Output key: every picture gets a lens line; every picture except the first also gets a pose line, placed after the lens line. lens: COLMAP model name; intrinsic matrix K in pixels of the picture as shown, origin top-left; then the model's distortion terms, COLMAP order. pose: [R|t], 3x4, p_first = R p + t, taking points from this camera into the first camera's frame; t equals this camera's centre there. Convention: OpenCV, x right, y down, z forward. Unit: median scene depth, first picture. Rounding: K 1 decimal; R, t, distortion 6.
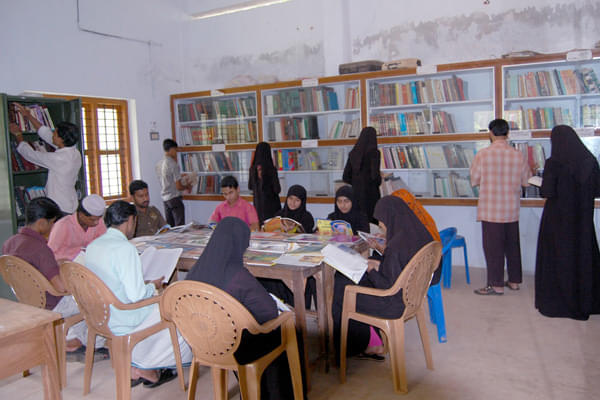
lens RADIAL K [[517.8, 0, 299.9], [0, 517.8, 181.9], [0, 0, 1]] dist [-0.066424, 0.002272]
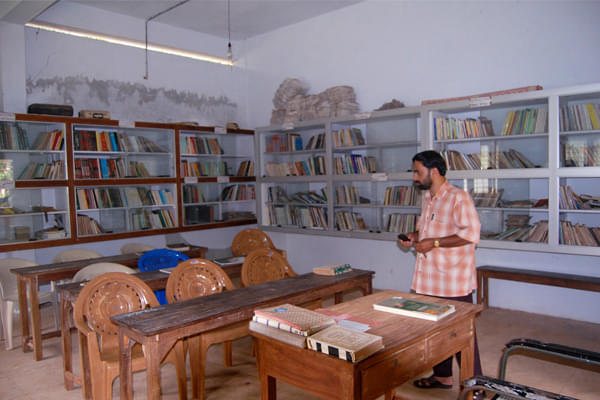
lens RADIAL K [[481.7, 0, 300.0], [0, 481.7, 200.0], [0, 0, 1]] dist [-0.058225, 0.000932]
pose [[0.252335, -0.007398, 0.967612, -0.691103], [0.079819, 0.996722, -0.013195, 0.003825], [-0.964342, 0.080563, 0.252099, 0.334493]]
